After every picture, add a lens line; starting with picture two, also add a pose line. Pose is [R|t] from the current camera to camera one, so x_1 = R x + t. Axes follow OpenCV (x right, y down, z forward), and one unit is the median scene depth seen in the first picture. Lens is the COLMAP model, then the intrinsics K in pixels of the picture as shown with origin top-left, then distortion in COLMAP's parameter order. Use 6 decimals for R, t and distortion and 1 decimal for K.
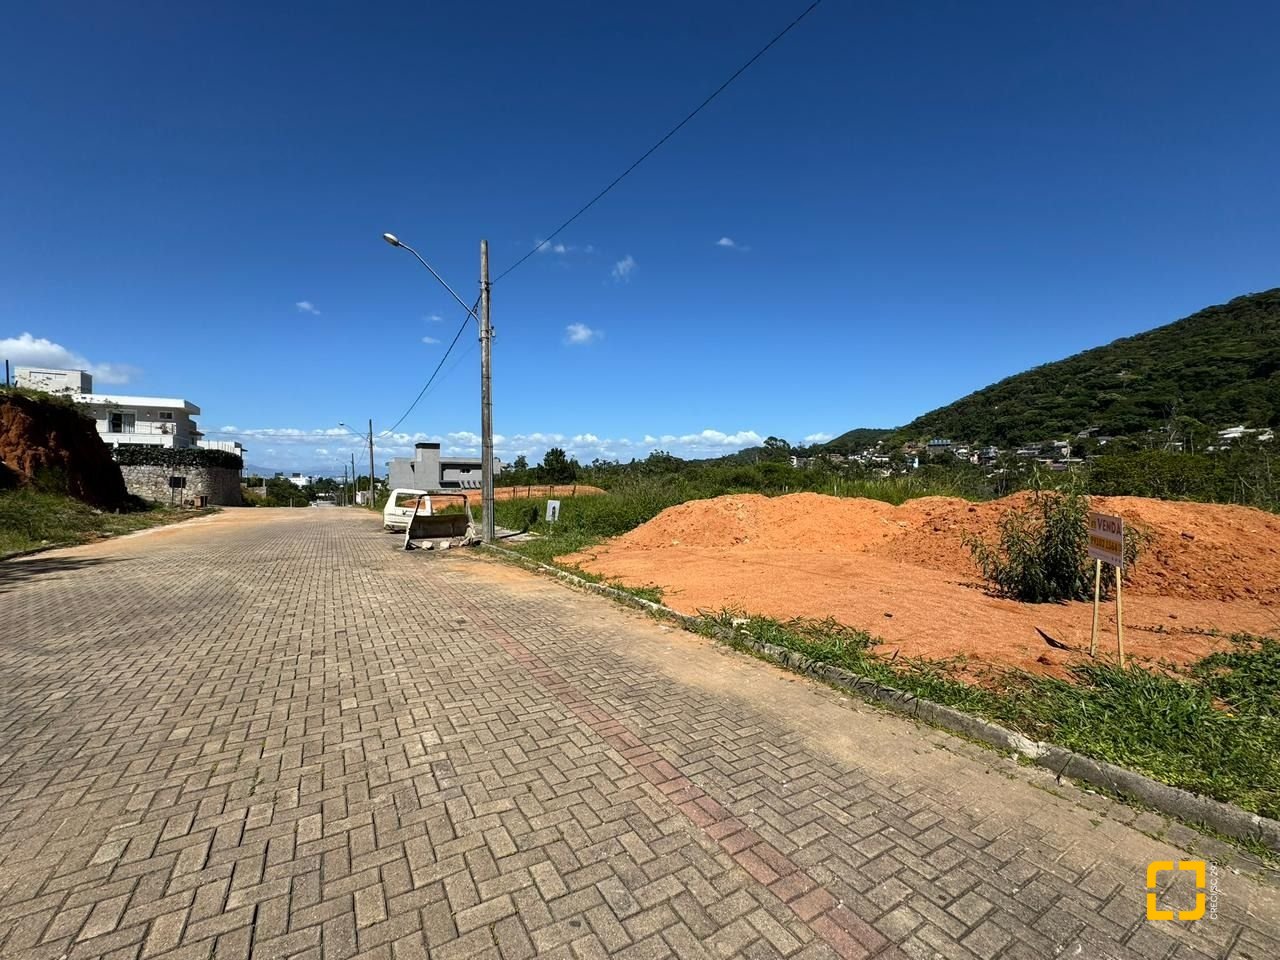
lens RADIAL K [[509.7, 0, 639.4], [0, 509.7, 480.7], [0, 0, 1]] dist [-0.003954, 0.000455]
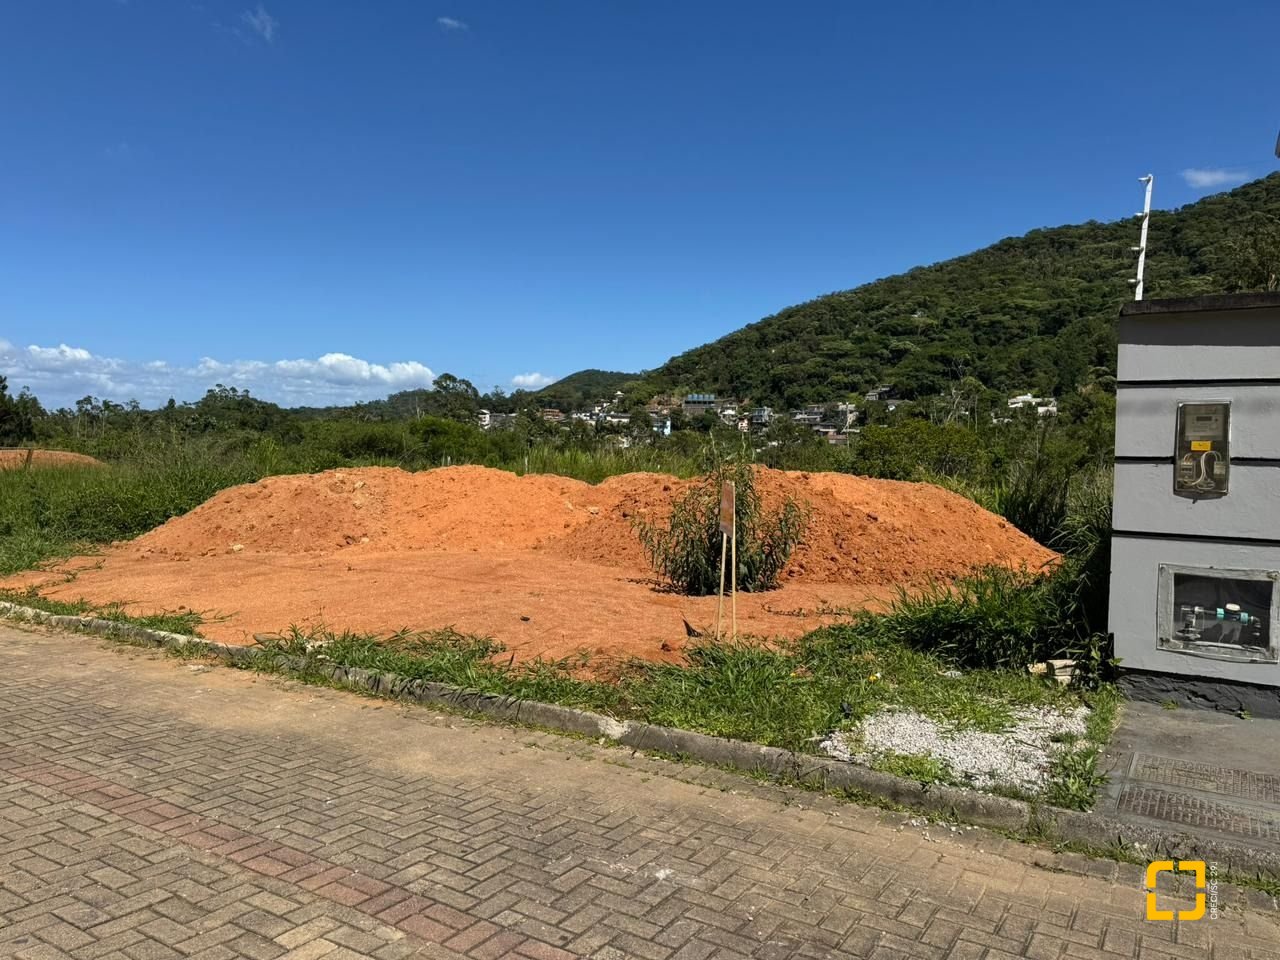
lens RADIAL K [[893.0, 0, 633.4], [0, 893.0, 482.5], [0, 0, 1]] dist [0.101716, -0.138349]
pose [[0.896762, 0.005598, 0.442478, 0.018885], [-0.021500, 0.999290, 0.030931, 0.006887], [-0.441991, -0.037251, 0.896246, -0.124713]]
